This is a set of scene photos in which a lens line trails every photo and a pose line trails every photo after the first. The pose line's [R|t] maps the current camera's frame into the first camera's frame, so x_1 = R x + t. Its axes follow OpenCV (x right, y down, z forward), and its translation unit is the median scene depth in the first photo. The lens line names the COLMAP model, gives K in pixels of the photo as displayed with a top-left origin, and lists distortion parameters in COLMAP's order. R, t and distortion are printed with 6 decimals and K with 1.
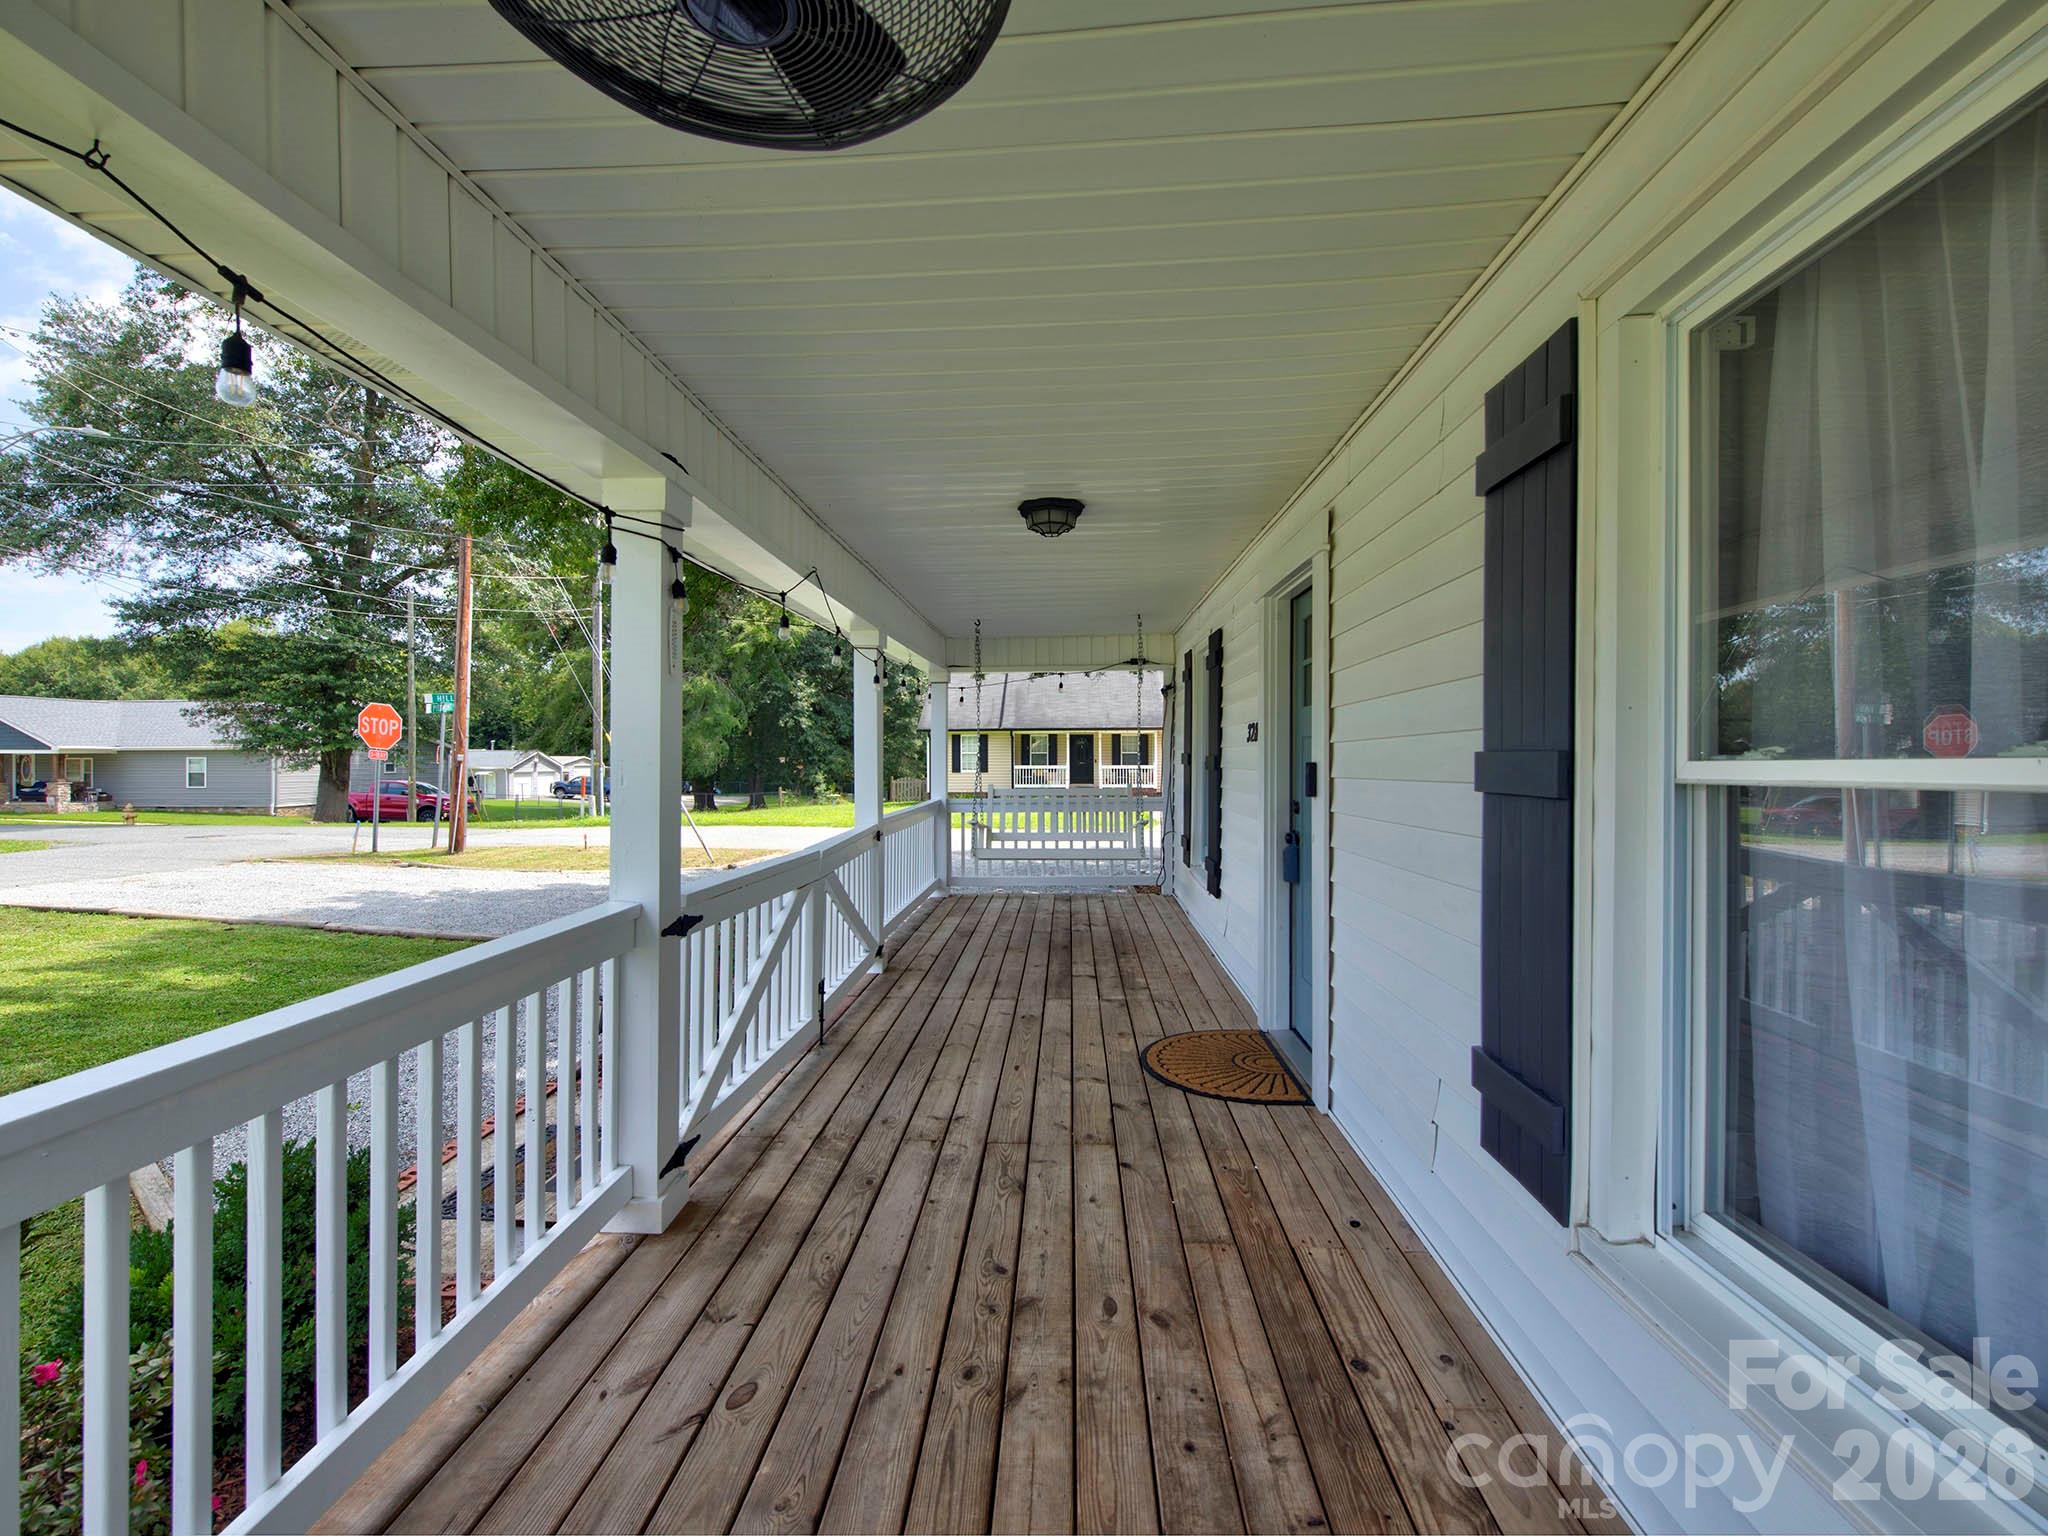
lens RADIAL K [[914.1, 0, 1020.0], [0, 914.1, 758.0], [0, 0, 1]] dist [0.007073, -0.005178]
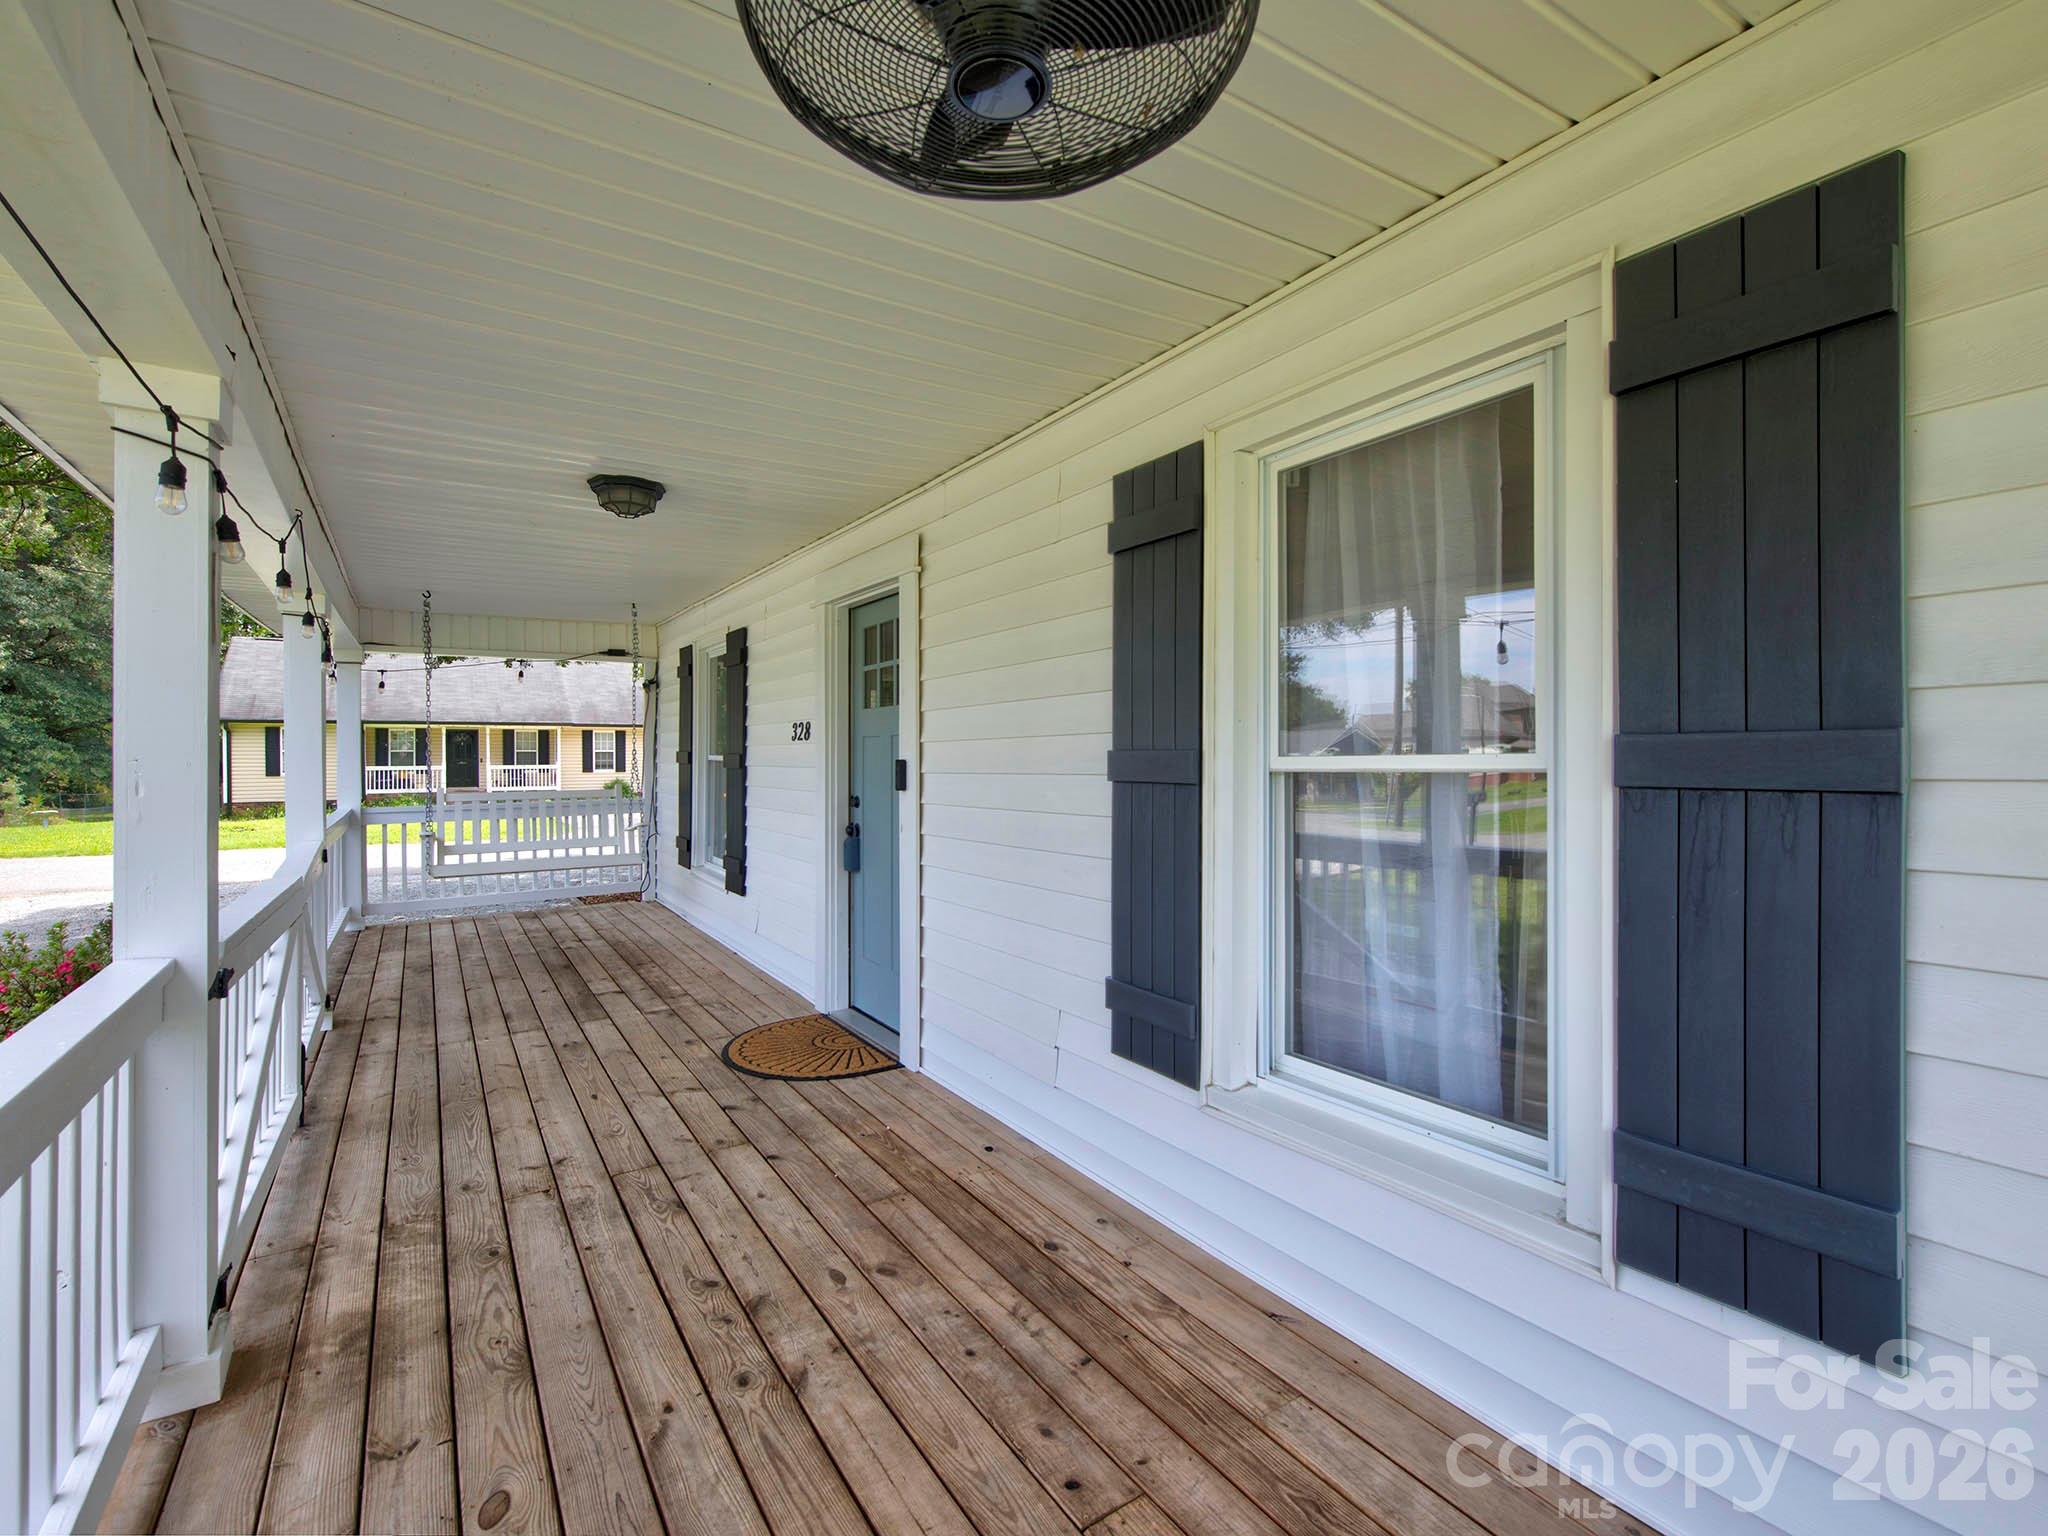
lens RADIAL K [[914.1, 0, 1020.0], [0, 914.1, 758.0], [0, 0, 1]] dist [0.007073, -0.005178]
pose [[0.806826, -0.003480, 0.590778, -0.241708], [0.002517, 0.999994, 0.002452, 0.000547], [-0.590783, -0.000492, 0.806830, 0.018162]]
